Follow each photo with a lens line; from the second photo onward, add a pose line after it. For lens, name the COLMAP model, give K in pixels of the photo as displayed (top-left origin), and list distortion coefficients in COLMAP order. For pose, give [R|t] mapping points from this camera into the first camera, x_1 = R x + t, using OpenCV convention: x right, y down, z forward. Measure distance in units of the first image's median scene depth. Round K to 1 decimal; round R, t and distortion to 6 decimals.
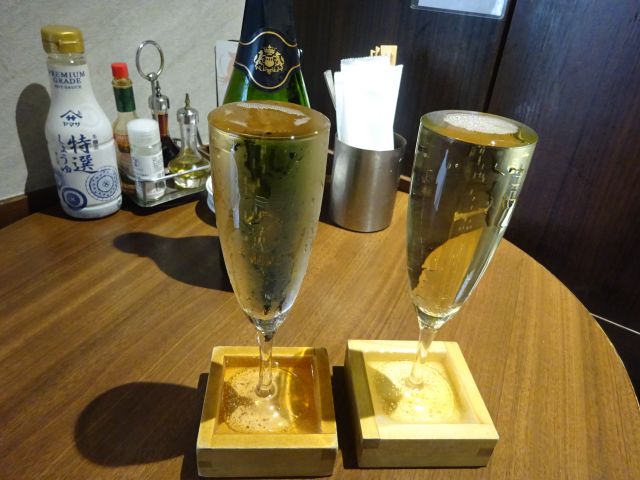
lens RADIAL K [[448.1, 0, 320.9], [0, 448.1, 240.7], [0, 0, 1]] dist [-0.001571, 0.000624]
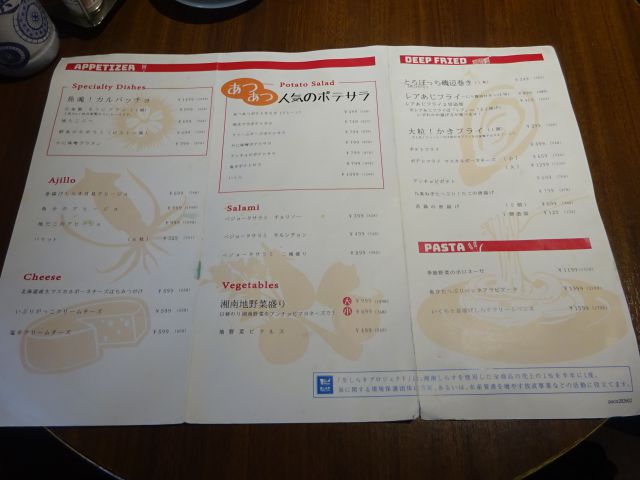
lens RADIAL K [[448.1, 0, 318.4], [0, 448.1, 237.7], [0, 0, 1]] dist [-0.001571, 0.000624]
pose [[0.932101, -0.360304, 0.037007, -0.219612], [0.268725, 0.756437, 0.596314, -0.174928], [-0.242848, -0.545880, 0.801898, 0.118528]]
